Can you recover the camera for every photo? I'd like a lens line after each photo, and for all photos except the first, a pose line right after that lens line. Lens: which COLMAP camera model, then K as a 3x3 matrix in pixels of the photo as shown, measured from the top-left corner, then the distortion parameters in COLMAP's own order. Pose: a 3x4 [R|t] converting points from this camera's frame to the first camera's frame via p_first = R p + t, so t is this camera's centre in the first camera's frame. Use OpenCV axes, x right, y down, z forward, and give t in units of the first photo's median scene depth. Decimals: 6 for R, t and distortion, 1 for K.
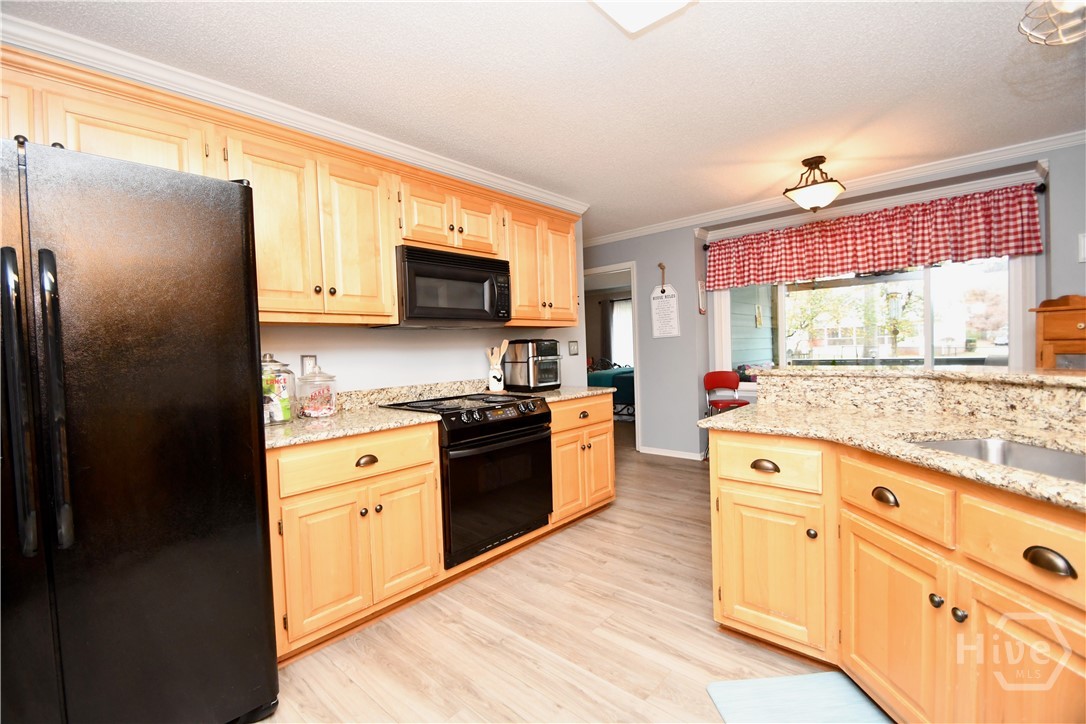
lens RADIAL K [[469.3, 0, 543.0], [0, 469.3, 362.0], [0, 0, 1]] dist [0.015913, -0.019429]
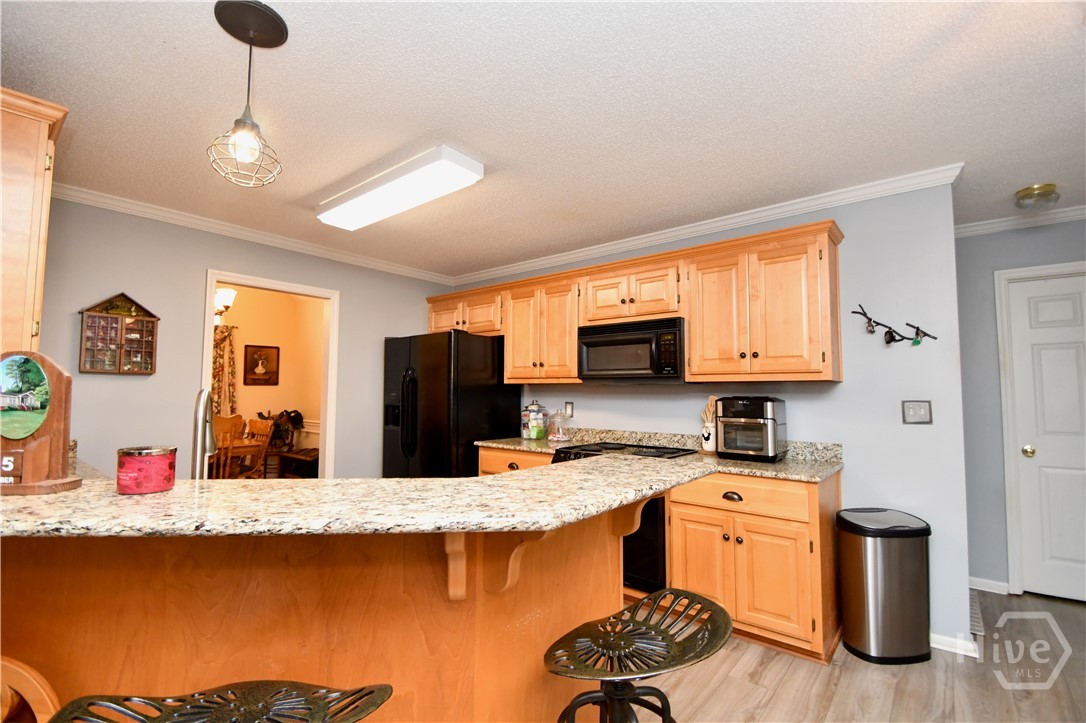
lens RADIAL K [[482.7, 0, 530.4], [0, 482.7, 359.2], [0, 0, 1]] dist [-0.001980, -0.000333]
pose [[0.032089, -0.036764, -0.998809, 0.778512], [-0.038844, 0.998522, -0.038001, -0.063103], [0.998730, 0.040017, 0.030614, 0.554714]]
